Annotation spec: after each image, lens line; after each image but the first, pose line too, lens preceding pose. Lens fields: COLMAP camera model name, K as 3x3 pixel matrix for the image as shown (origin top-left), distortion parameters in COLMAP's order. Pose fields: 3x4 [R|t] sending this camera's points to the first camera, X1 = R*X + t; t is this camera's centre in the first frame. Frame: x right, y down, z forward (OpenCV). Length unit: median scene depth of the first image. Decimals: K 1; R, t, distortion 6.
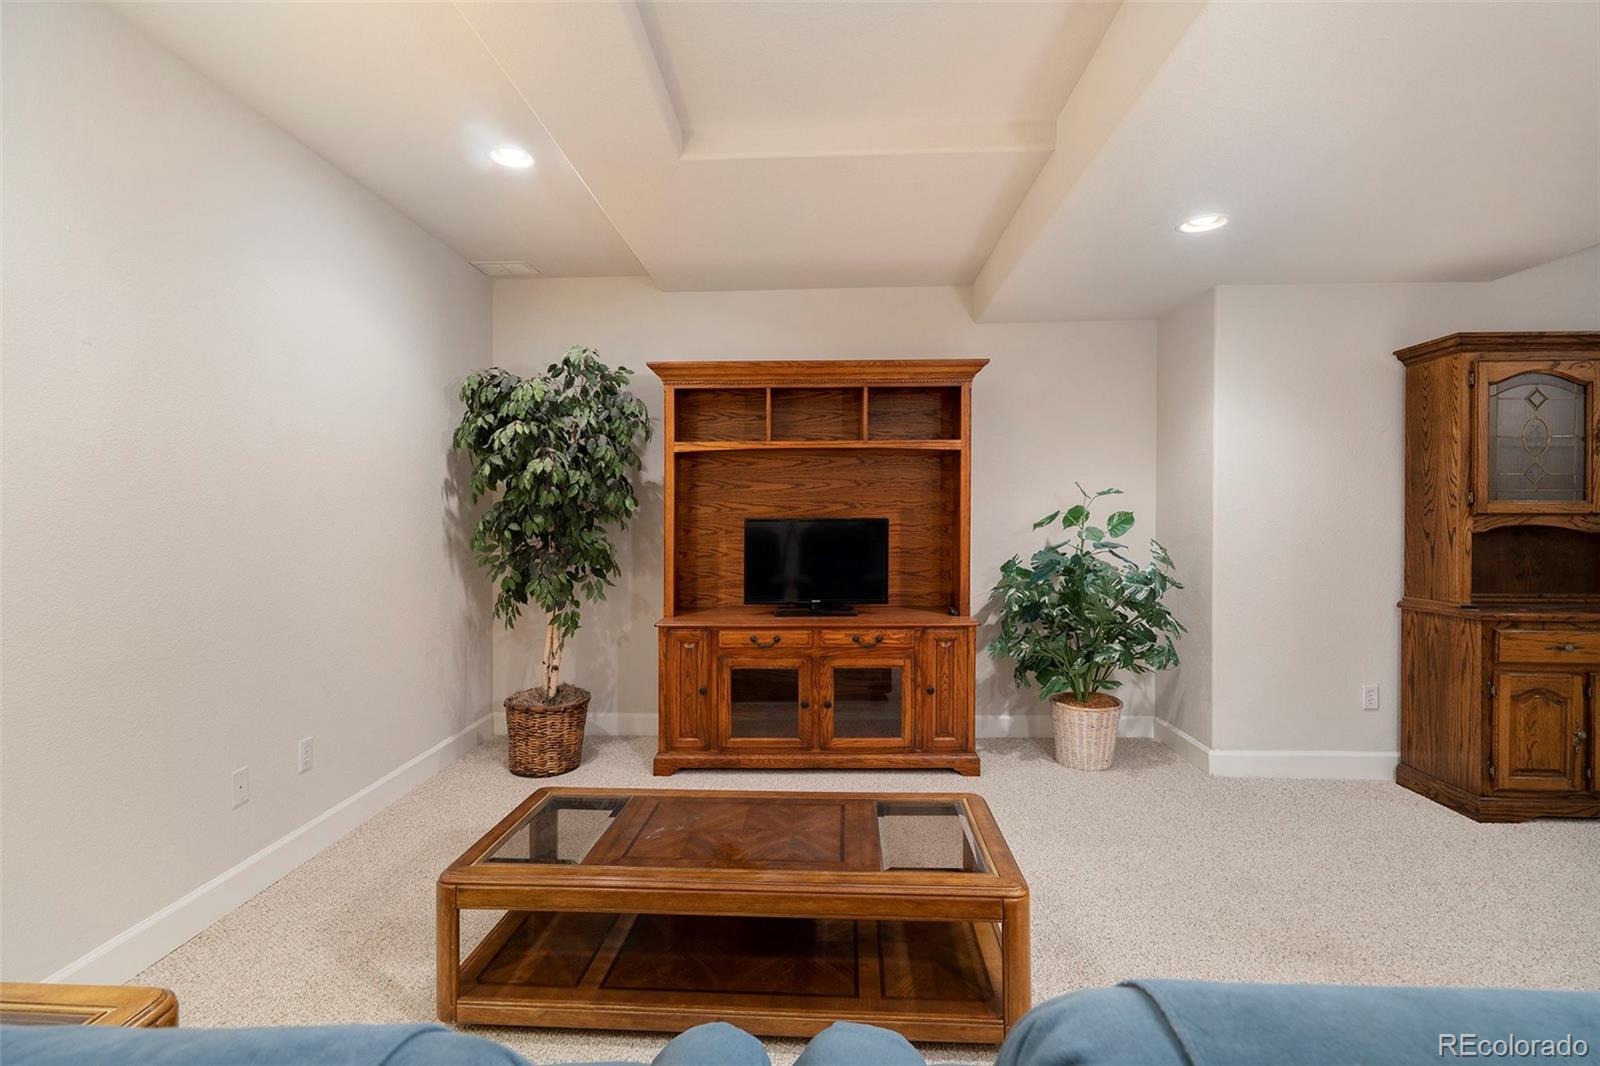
lens RADIAL K [[765.3, 0, 799.4], [0, 765.3, 523.2], [0, 0, 1]] dist [0.002580, 0.002018]
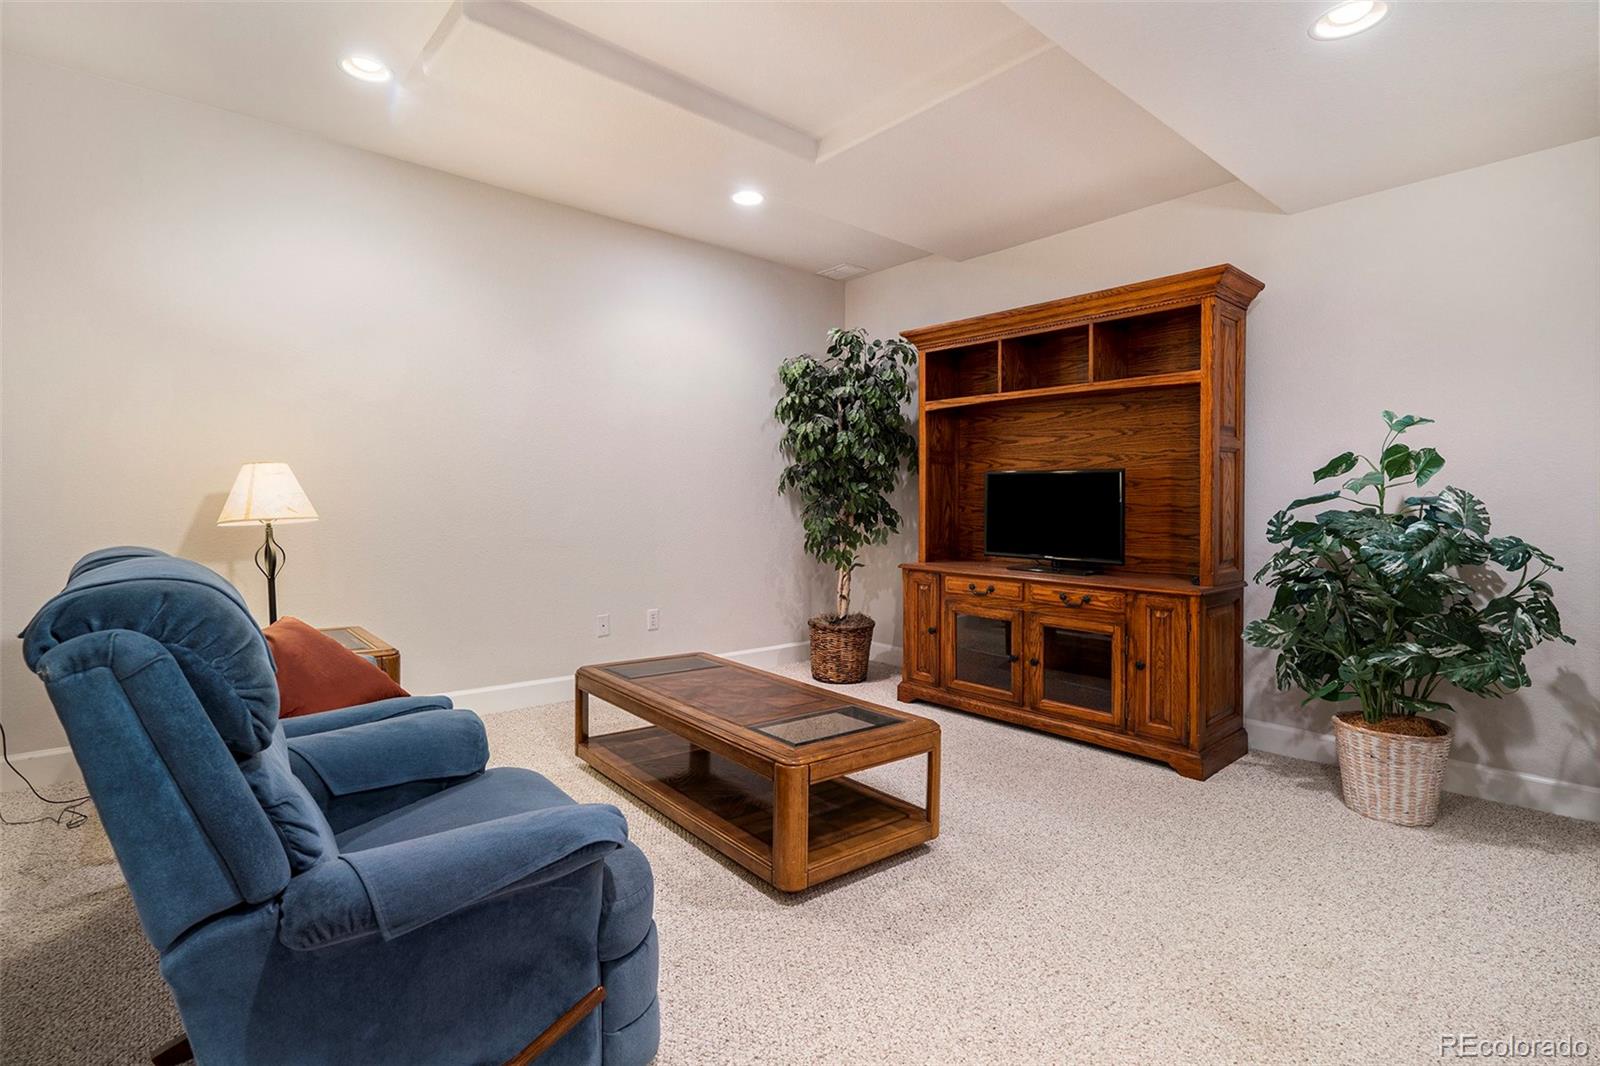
lens RADIAL K [[765.3, 0, 754.4], [0, 765.3, 516.4], [0, 0, 1]] dist [0.002580, 0.002018]
pose [[0.657471, 0.030233, -0.752873, 0.519565], [-0.027372, 0.999494, 0.016233, 0.047881], [0.752982, 0.009934, 0.657966, 0.100504]]
